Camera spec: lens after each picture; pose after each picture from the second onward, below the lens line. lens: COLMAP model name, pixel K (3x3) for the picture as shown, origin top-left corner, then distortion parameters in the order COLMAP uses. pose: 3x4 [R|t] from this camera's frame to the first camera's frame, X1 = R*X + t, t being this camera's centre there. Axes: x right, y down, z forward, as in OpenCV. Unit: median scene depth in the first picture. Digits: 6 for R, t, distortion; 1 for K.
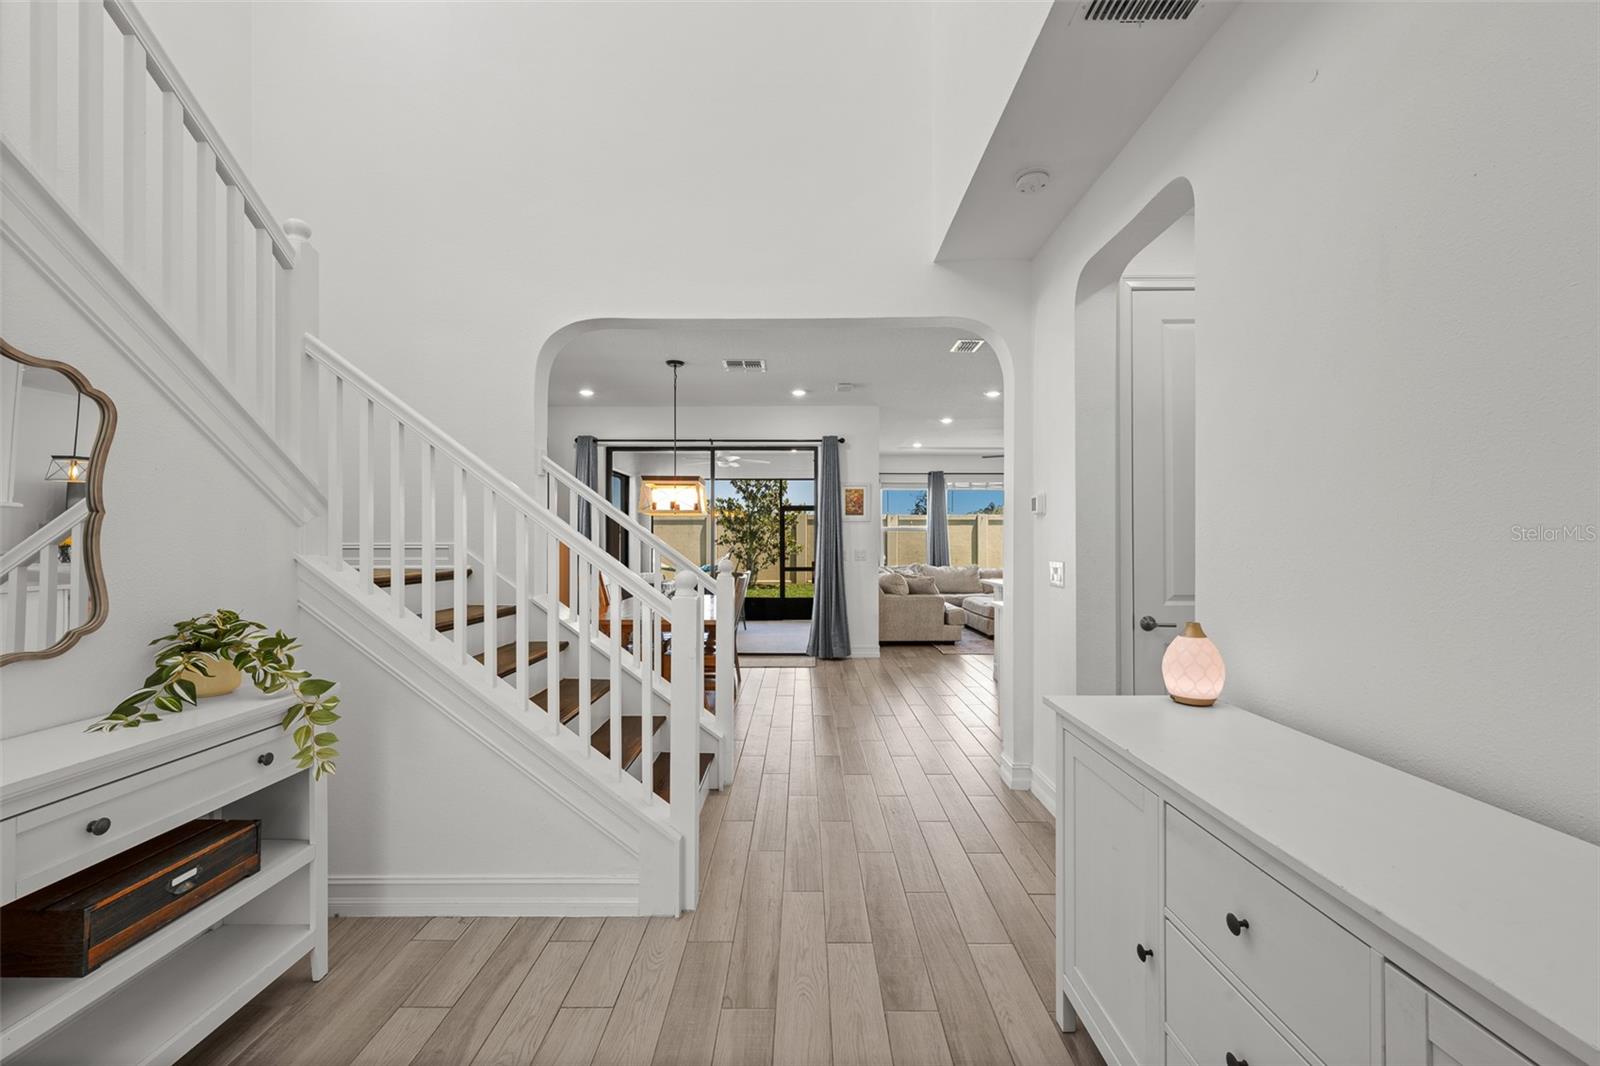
lens RADIAL K [[643.8, 0, 798.1], [0, 643.8, 536.3], [0, 0, 1]] dist [0.001399, 0.000321]
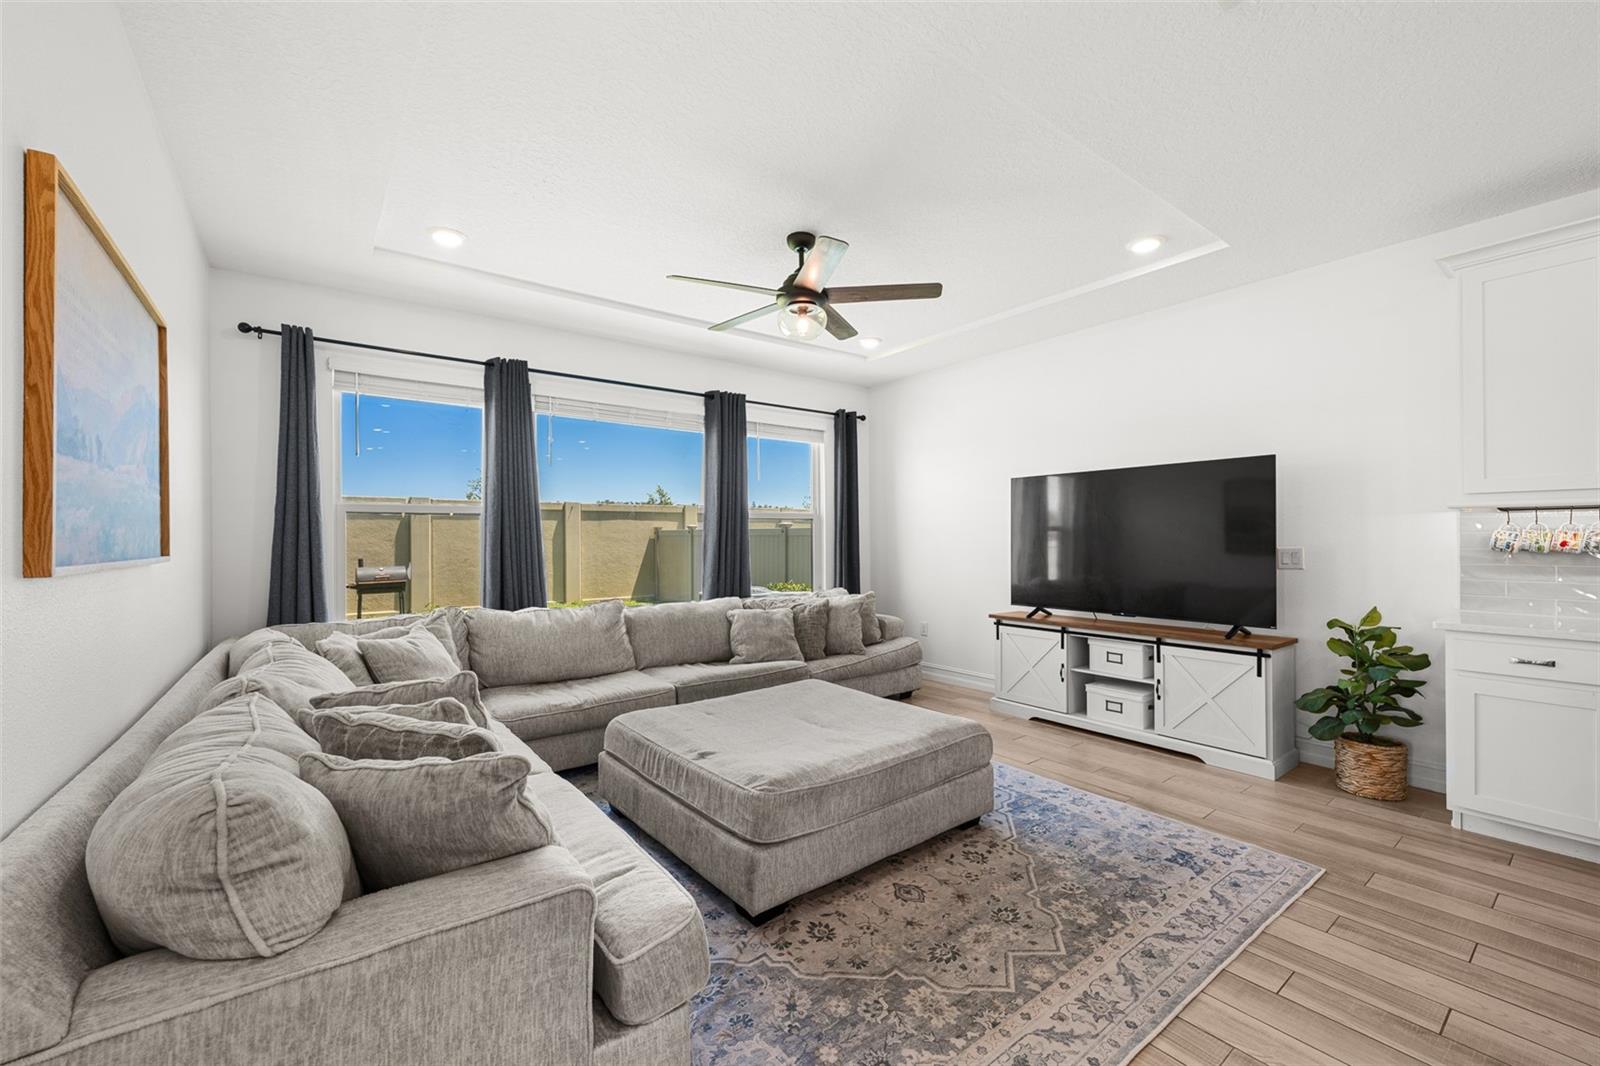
lens RADIAL K [[643.8, 0, 798.1], [0, 643.8, 536.3], [0, 0, 1]] dist [0.001399, 0.000321]
pose [[0.794091, -0.001769, 0.607796, 0.587307], [0.003276, 0.999994, -0.001370, 0.026322], [-0.607790, 0.003079, 0.794092, 2.928886]]
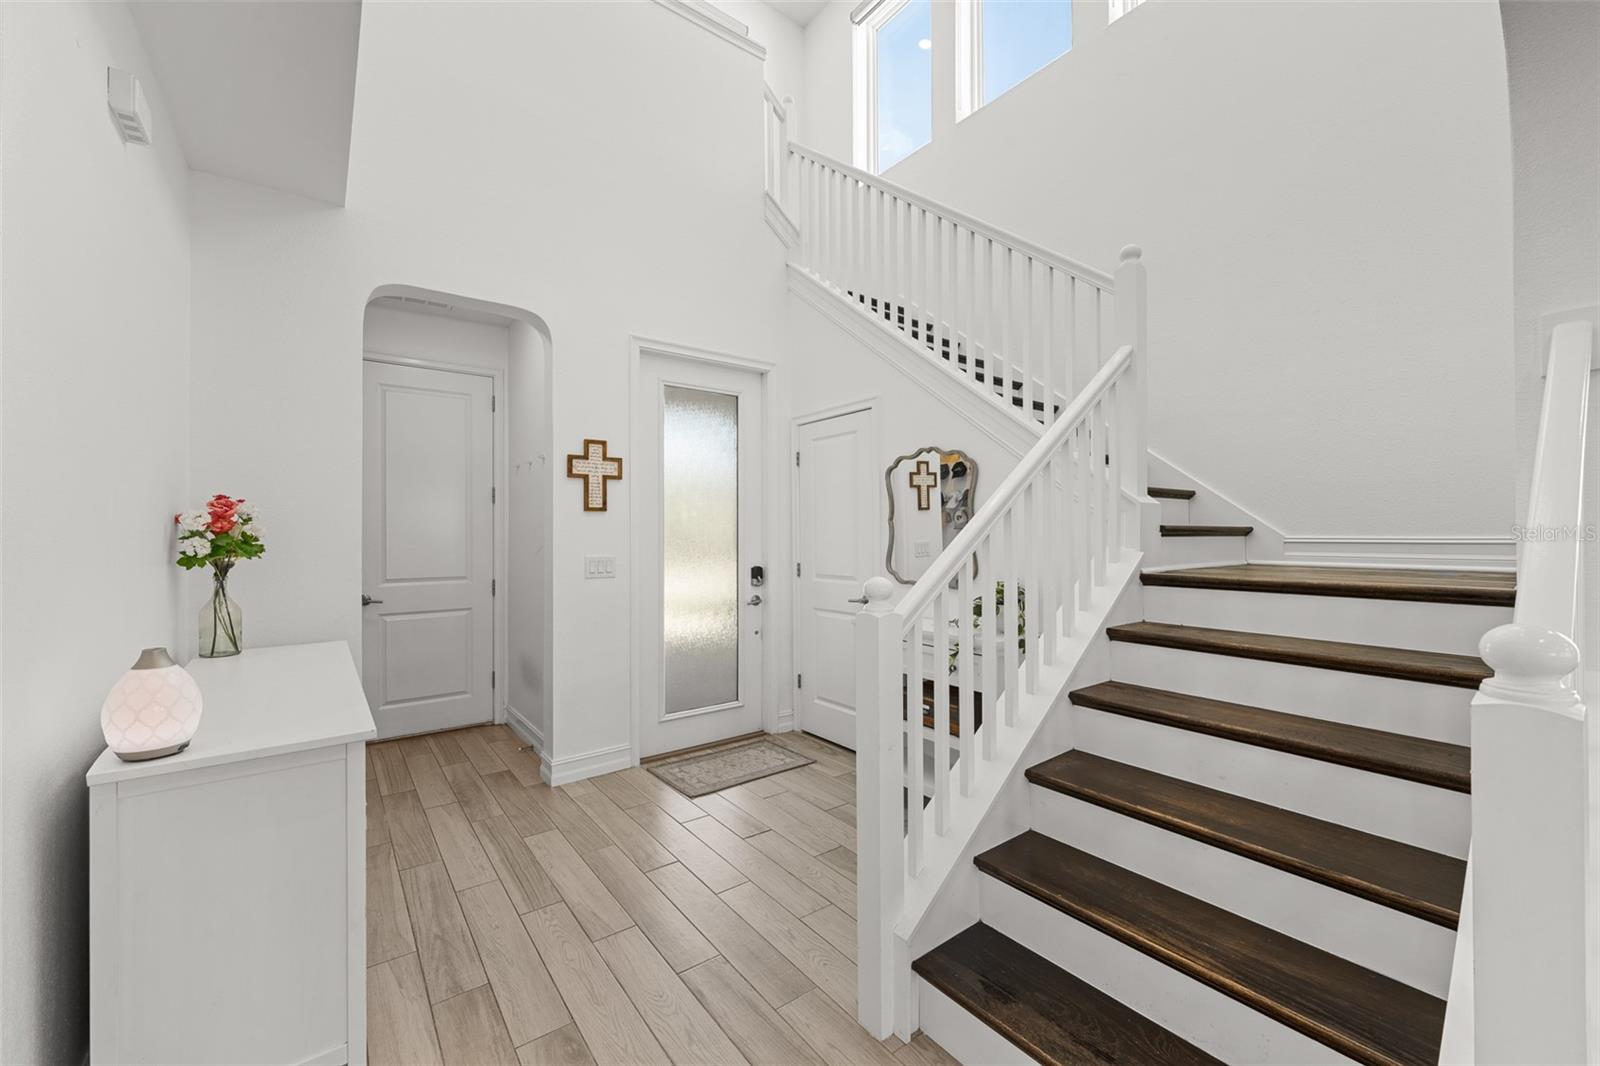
lens RADIAL K [[643.8, 0, 798.1], [0, 643.8, 536.3], [0, 0, 1]] dist [0.001399, 0.000321]
pose [[-0.798981, 0.013446, -0.601206, 0.353140], [0.017577, 0.999845, -0.000998, 0.008346], [0.601099, -0.011365, -0.799094, 1.600220]]
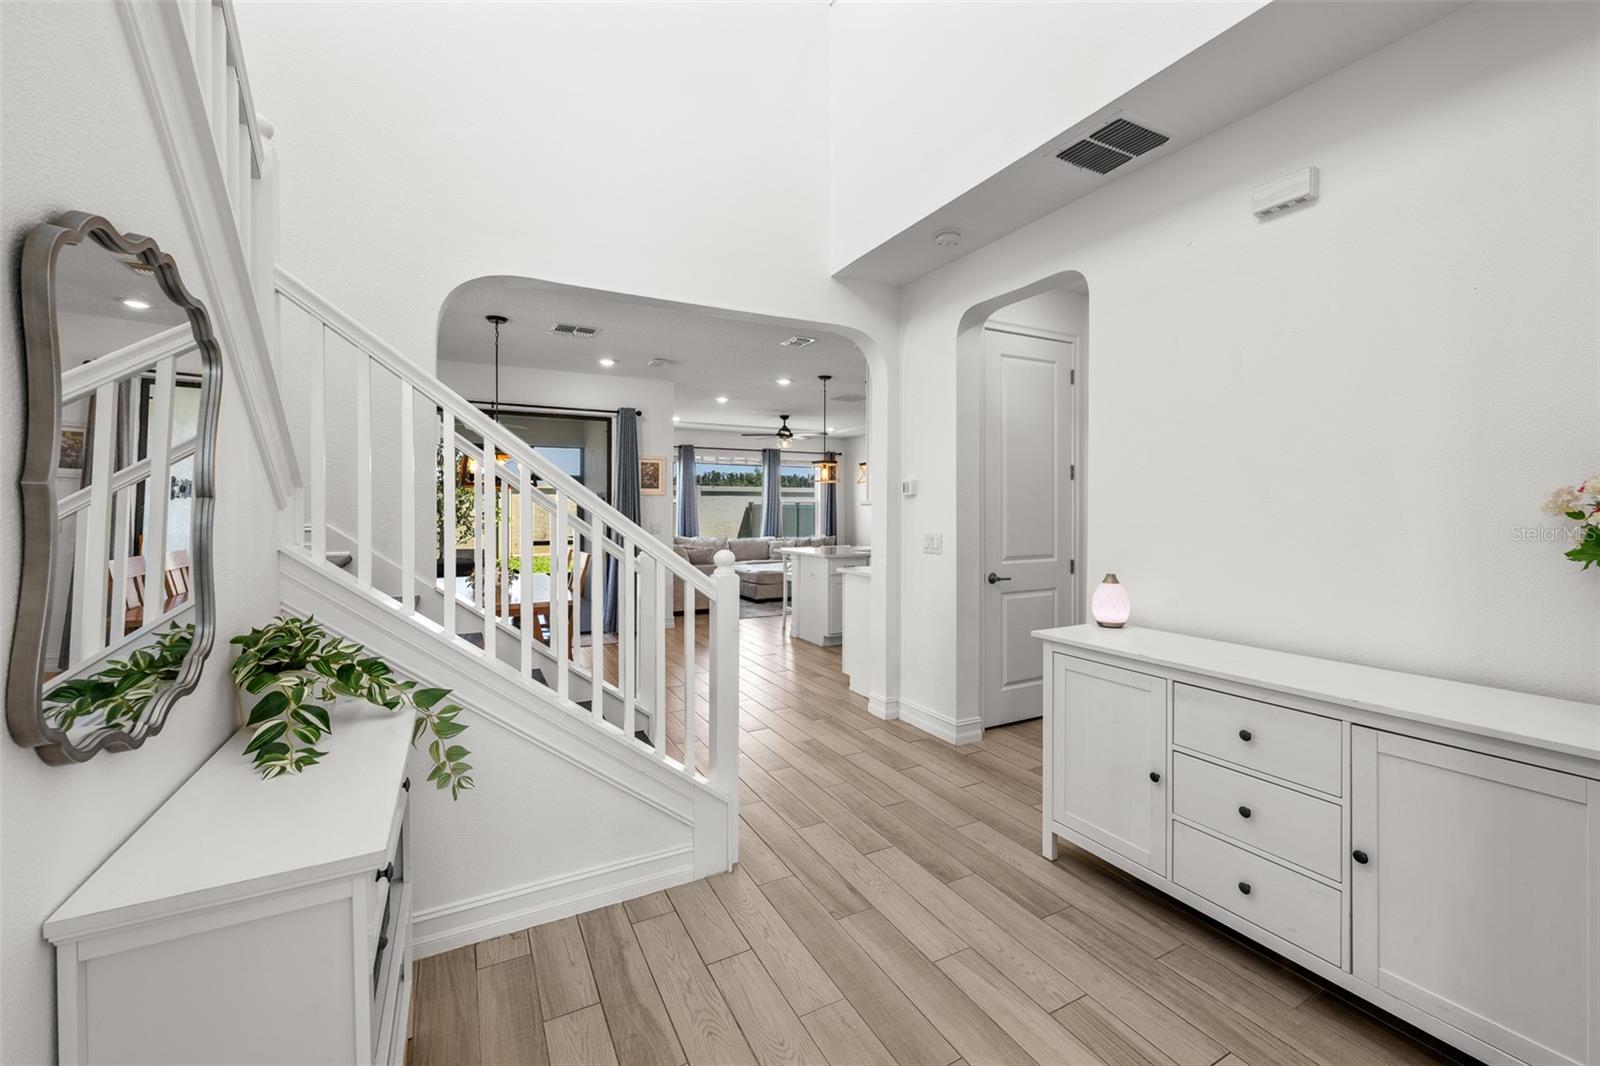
lens RADIAL K [[648.3, 0, 798.5], [0, 648.3, 512.0], [0, 0, 1]] dist [0.000219, -0.000064]
pose [[0.880584, -0.002957, 0.473881, -0.597020], [-0.002271, 0.999943, 0.010459, -0.022231], [-0.473885, -0.010286, 0.880527, -0.004413]]
